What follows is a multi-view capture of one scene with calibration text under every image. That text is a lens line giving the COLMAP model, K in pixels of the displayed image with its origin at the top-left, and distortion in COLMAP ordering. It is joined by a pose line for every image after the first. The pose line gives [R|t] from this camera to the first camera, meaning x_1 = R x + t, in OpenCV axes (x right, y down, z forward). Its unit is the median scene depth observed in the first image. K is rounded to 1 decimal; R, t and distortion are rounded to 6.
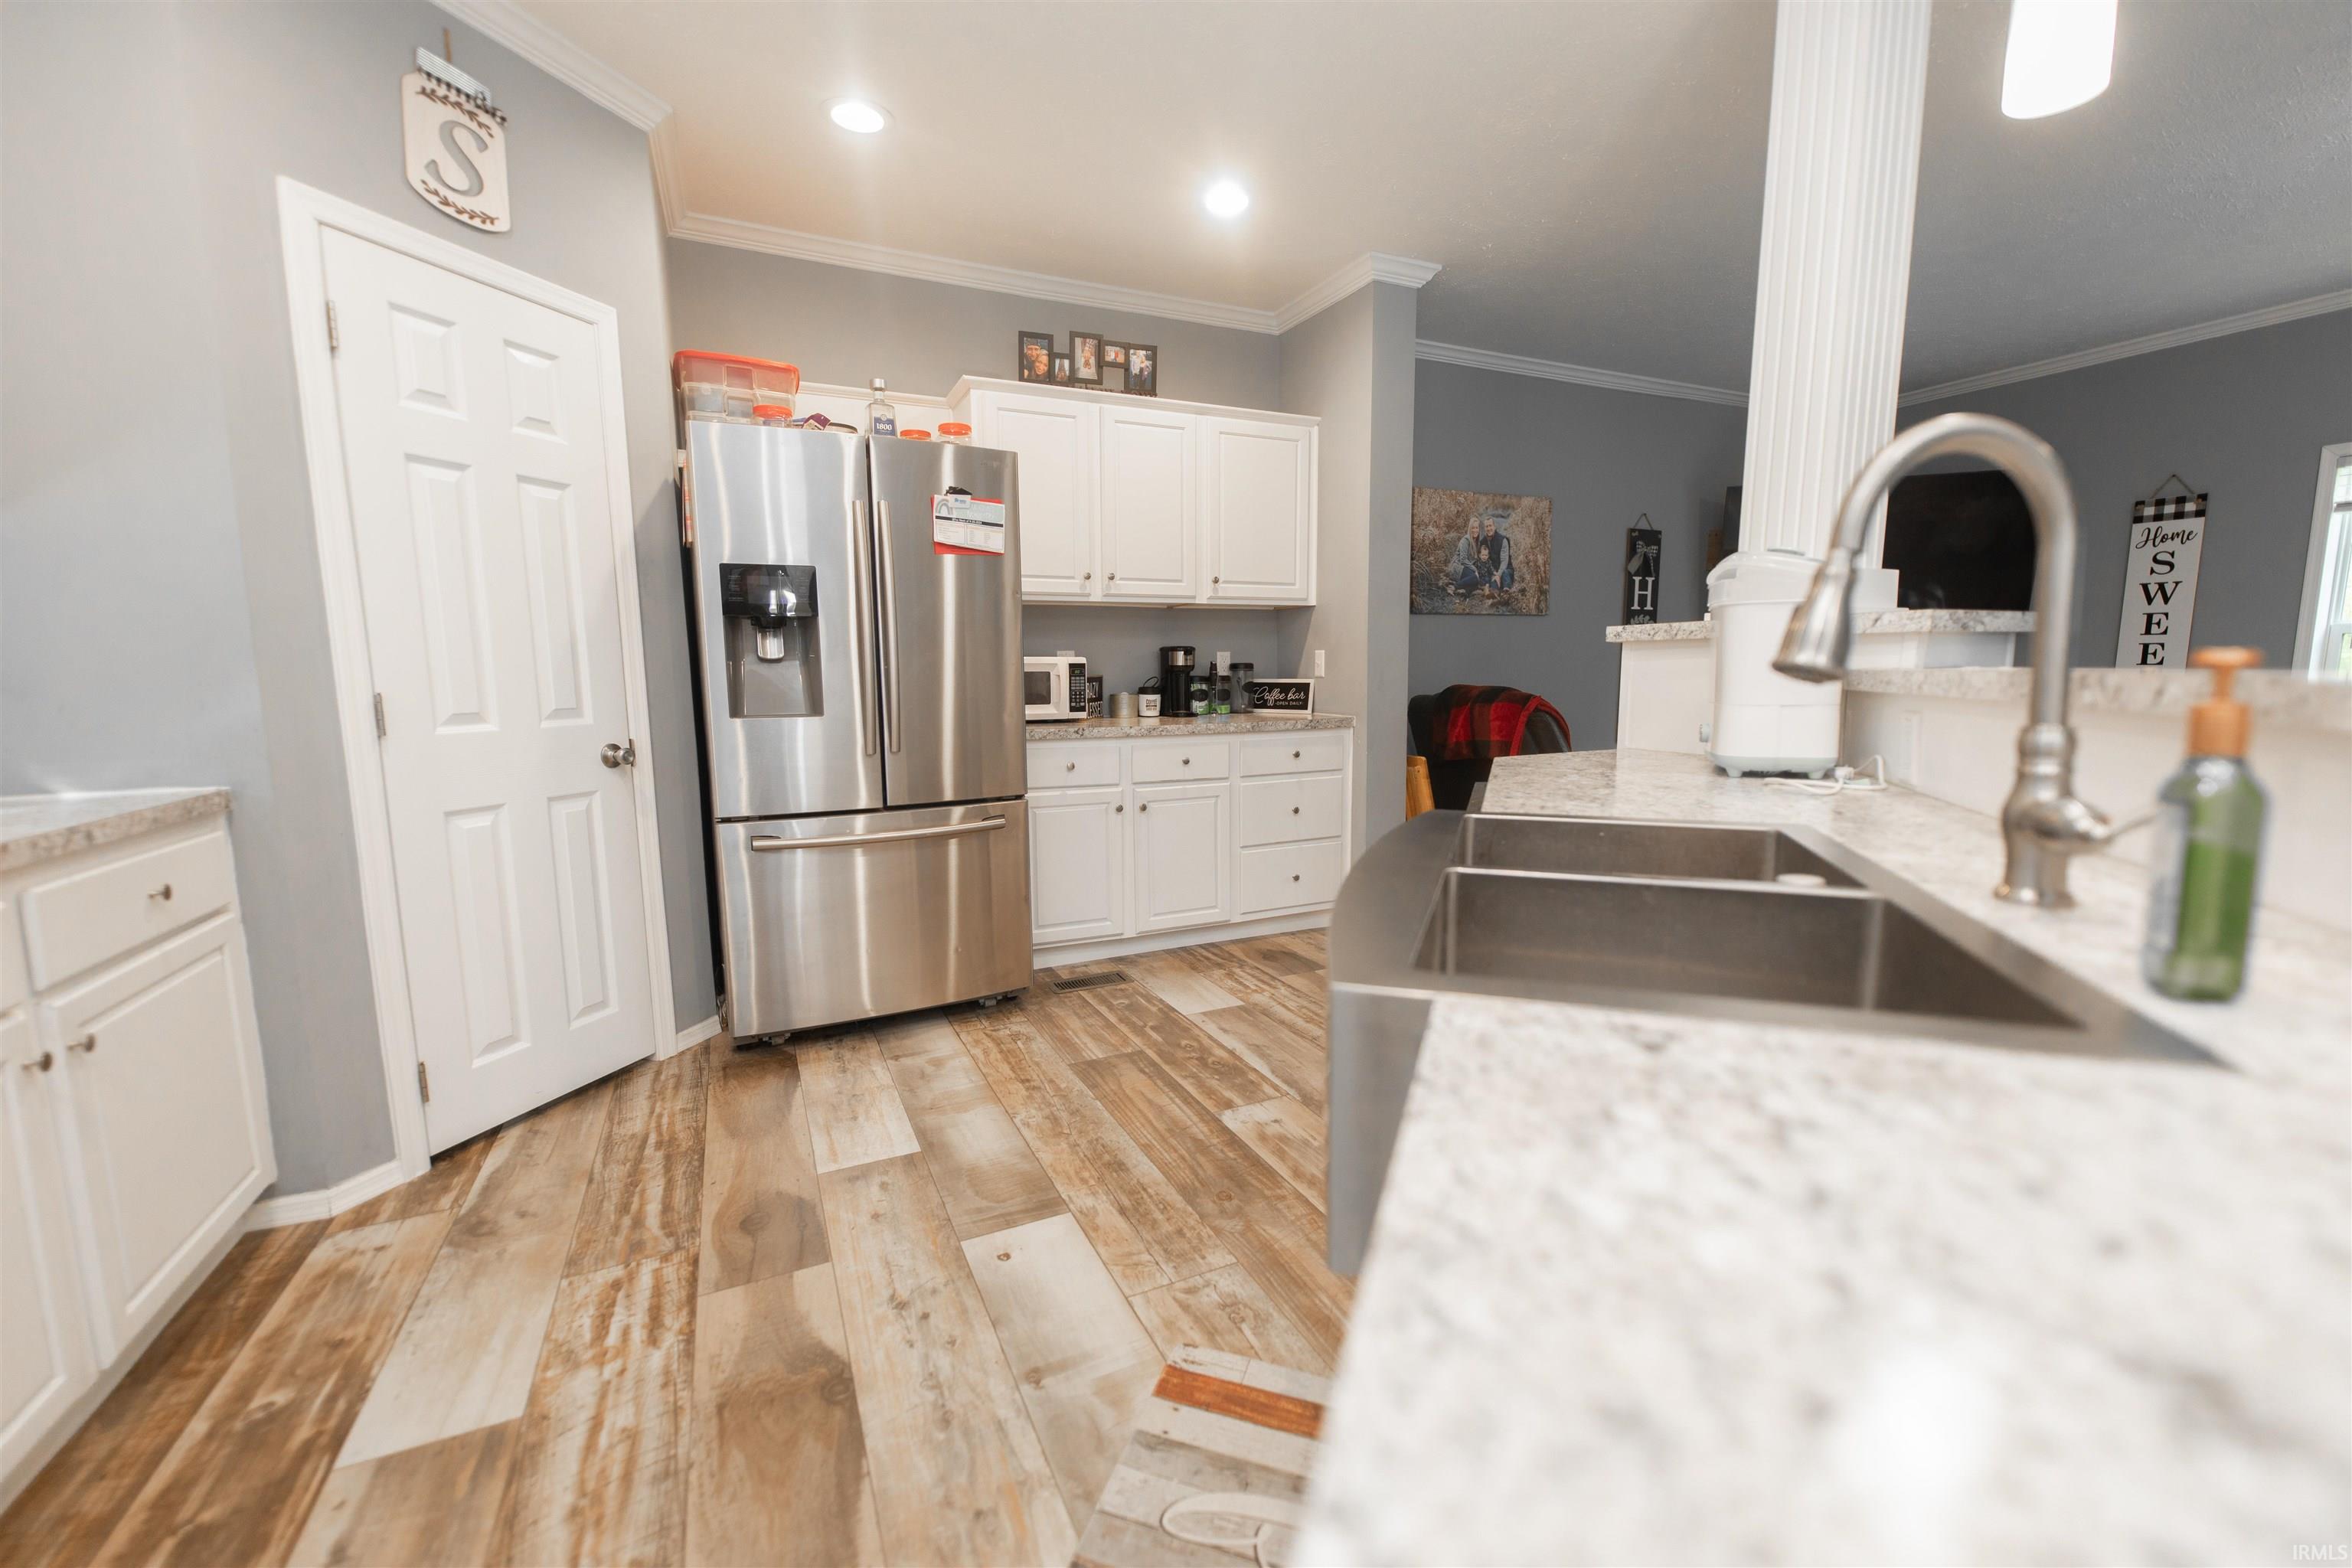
lens RADIAL K [[947.5, 0, 1178.3], [0, 947.5, 782.9], [0, 0, 1]] dist [0.007120, -0.004122]
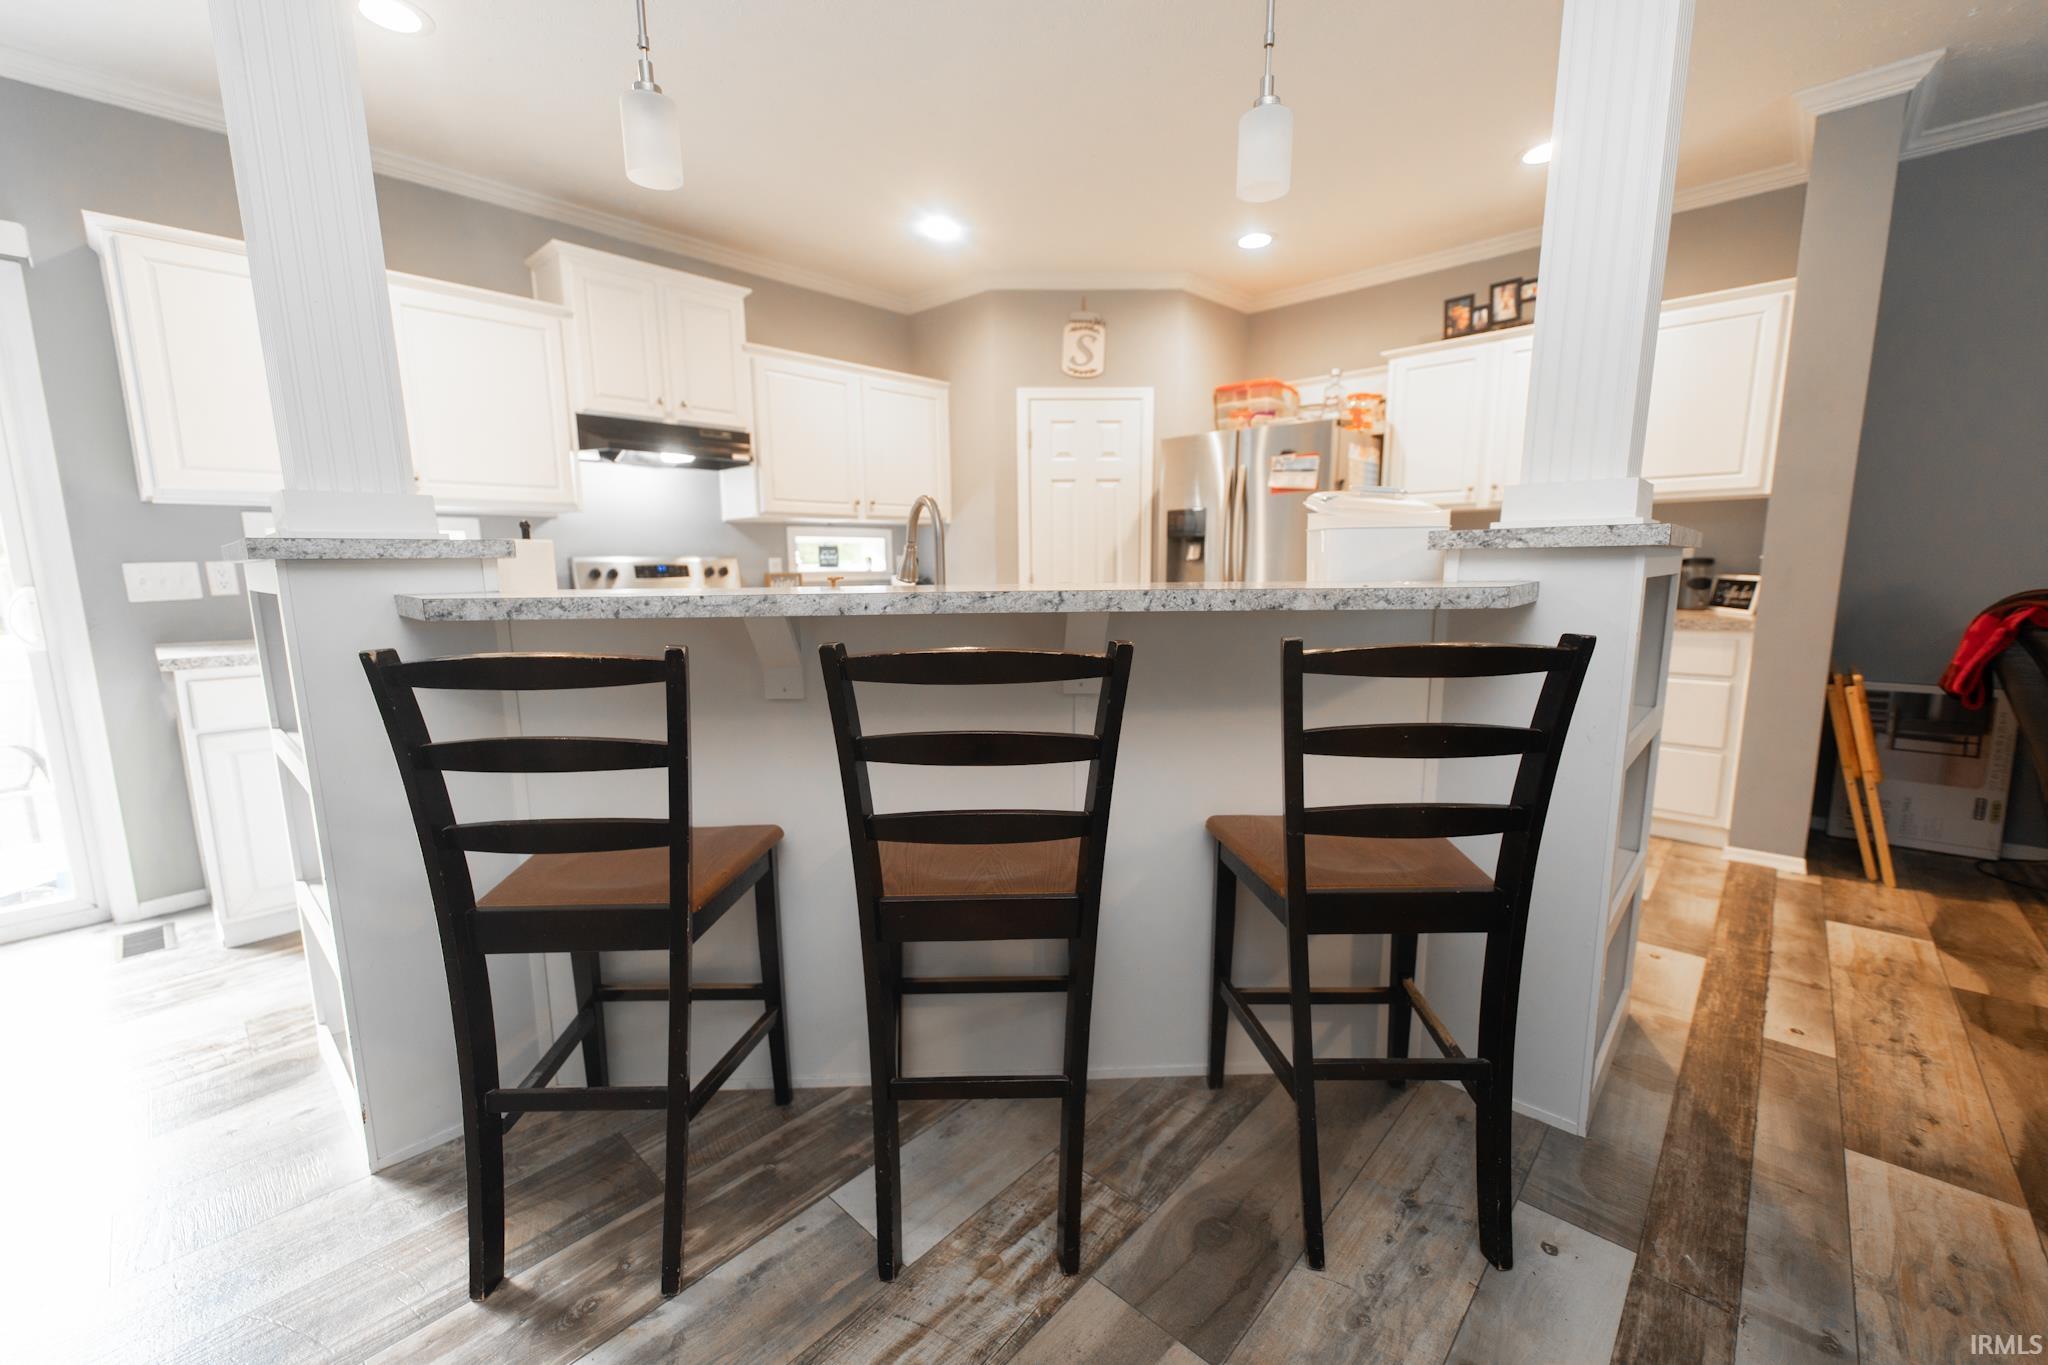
lens RADIAL K [[825.1, 0, 1015.3], [0, 825.1, 682.0], [0, 0, 1]] dist [0.007120, -0.004122]
pose [[0.355070, 0.139251, -0.924411, 1.039305], [-0.107955, 0.988336, 0.107414, -0.031436], [0.928586, 0.061655, 0.365961, 0.112277]]
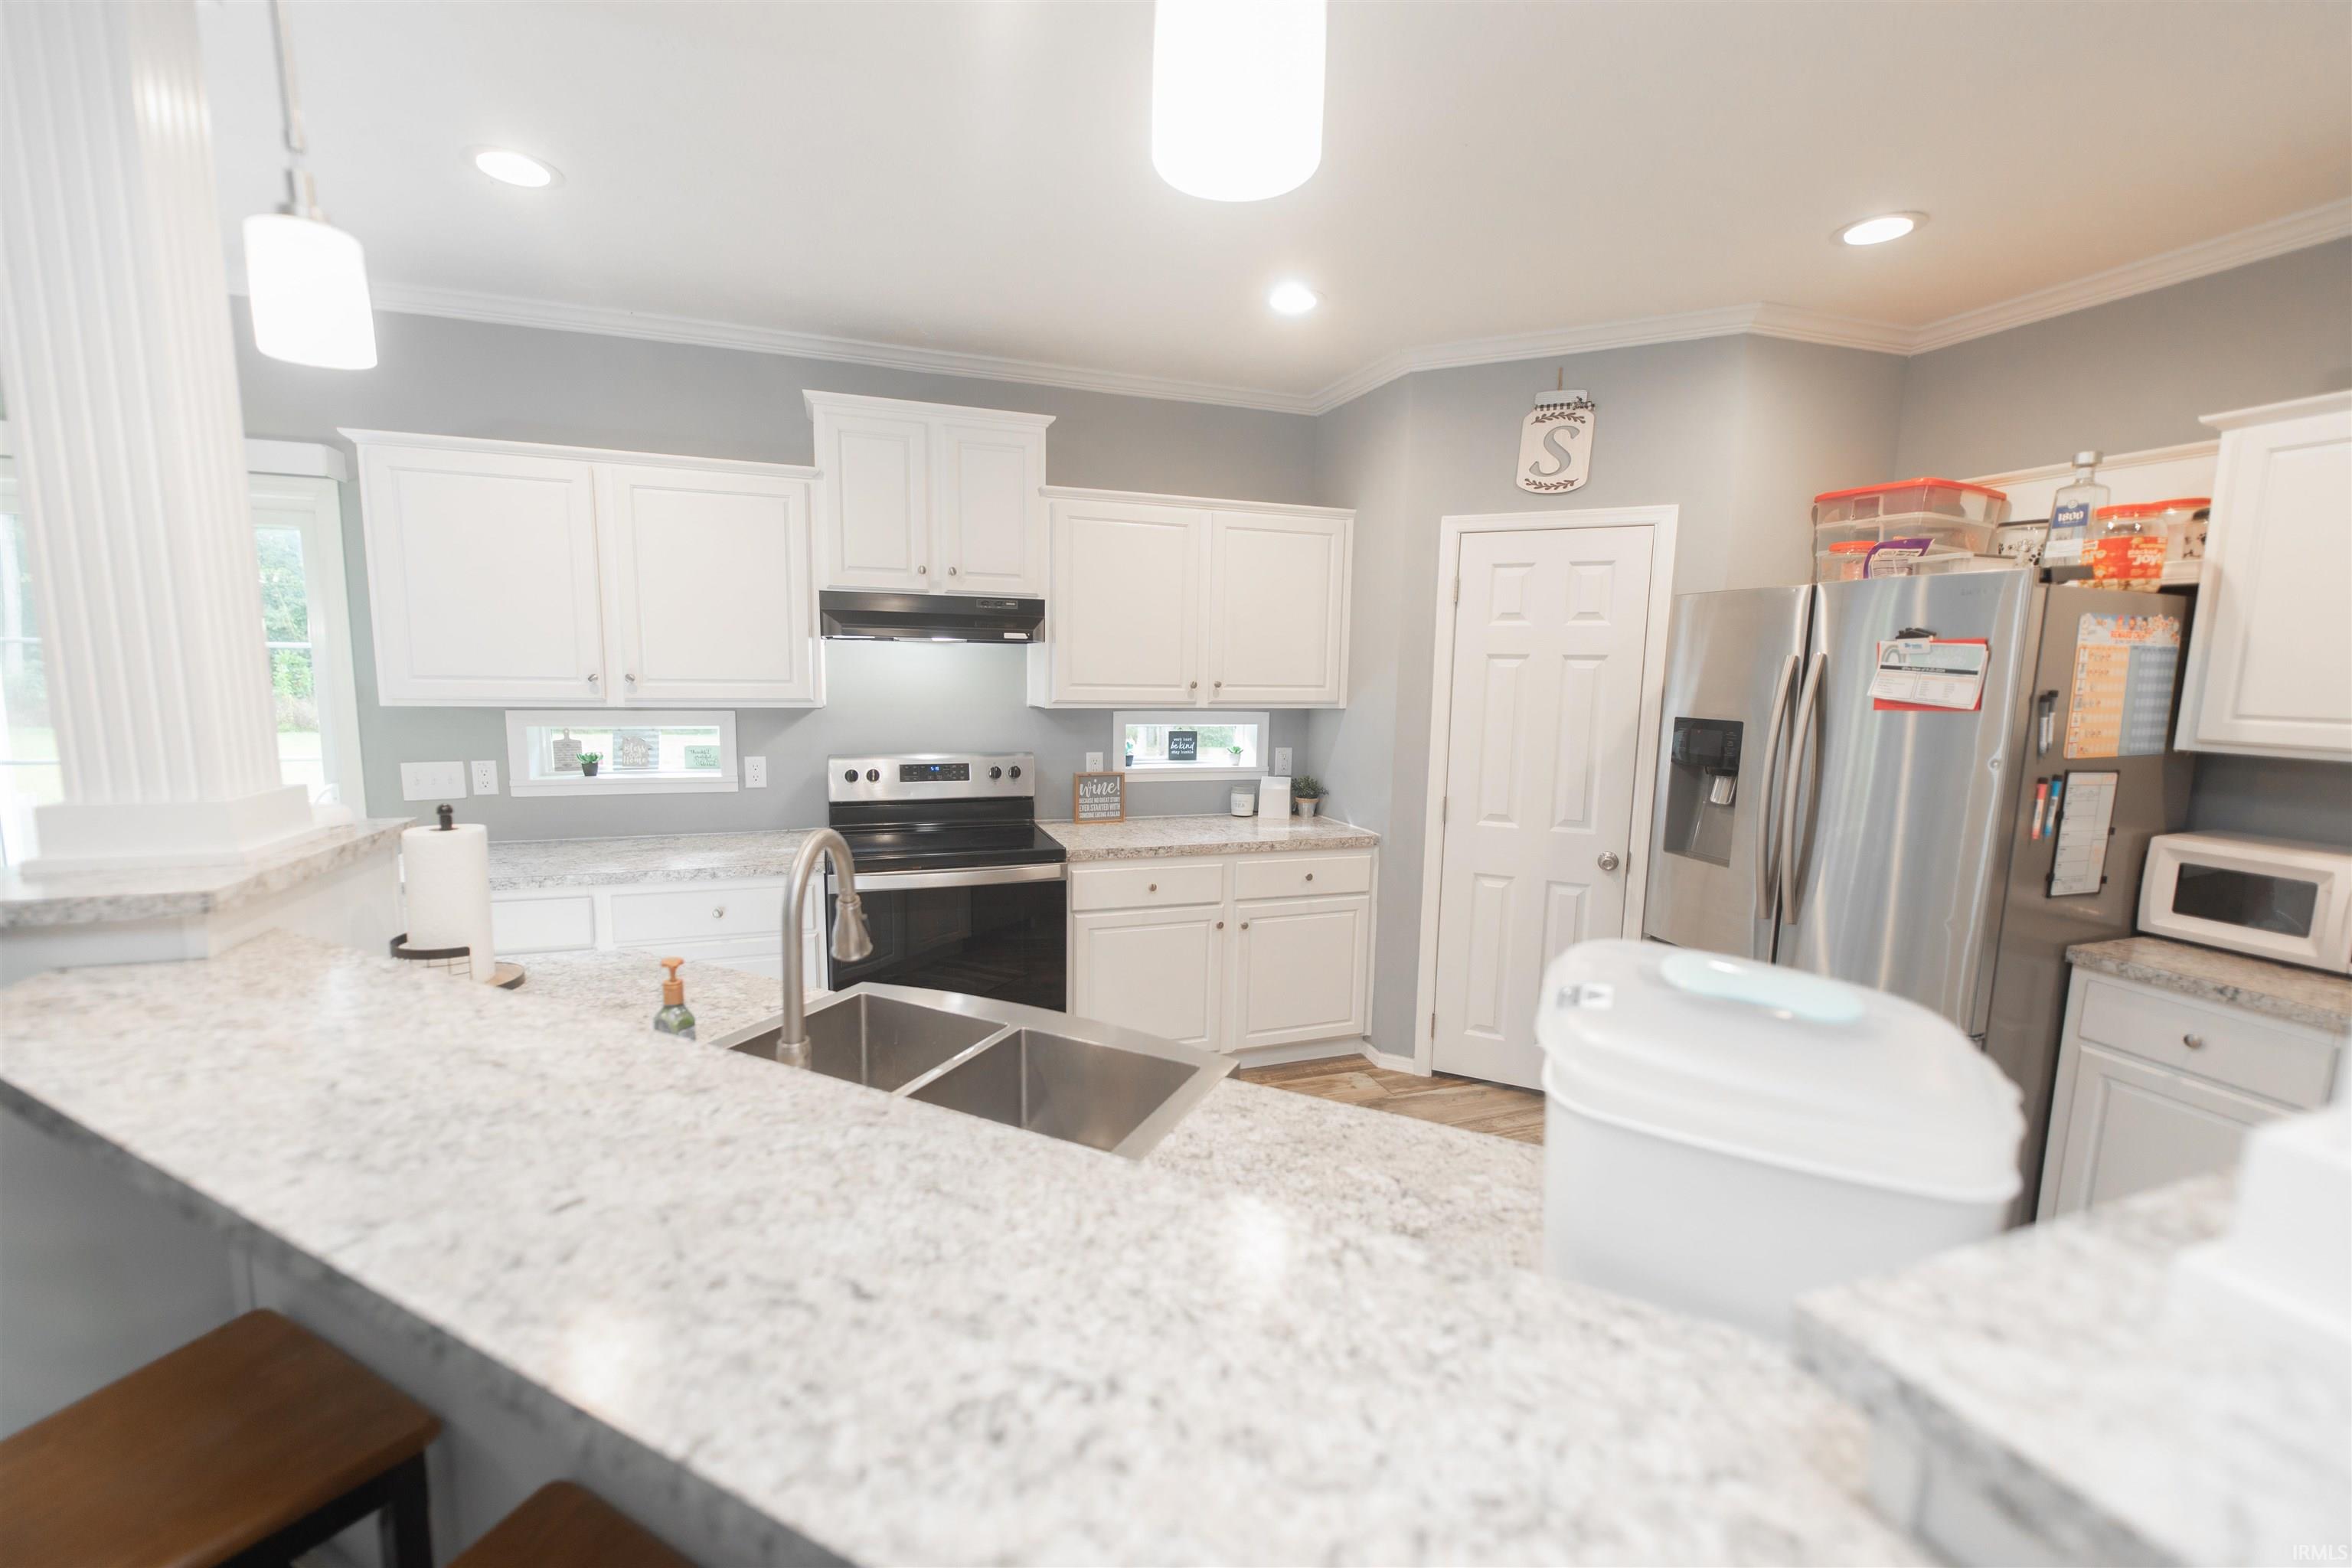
lens RADIAL K [[947.5, 0, 1164.5], [0, 947.5, 770.2], [0, 0, 1]] dist [0.007120, -0.004122]
pose [[-0.116121, 0.114637, -0.986597, 0.719637], [-0.138543, 0.981737, 0.130379, -0.234589], [0.983525, 0.151826, -0.098118, 0.528271]]
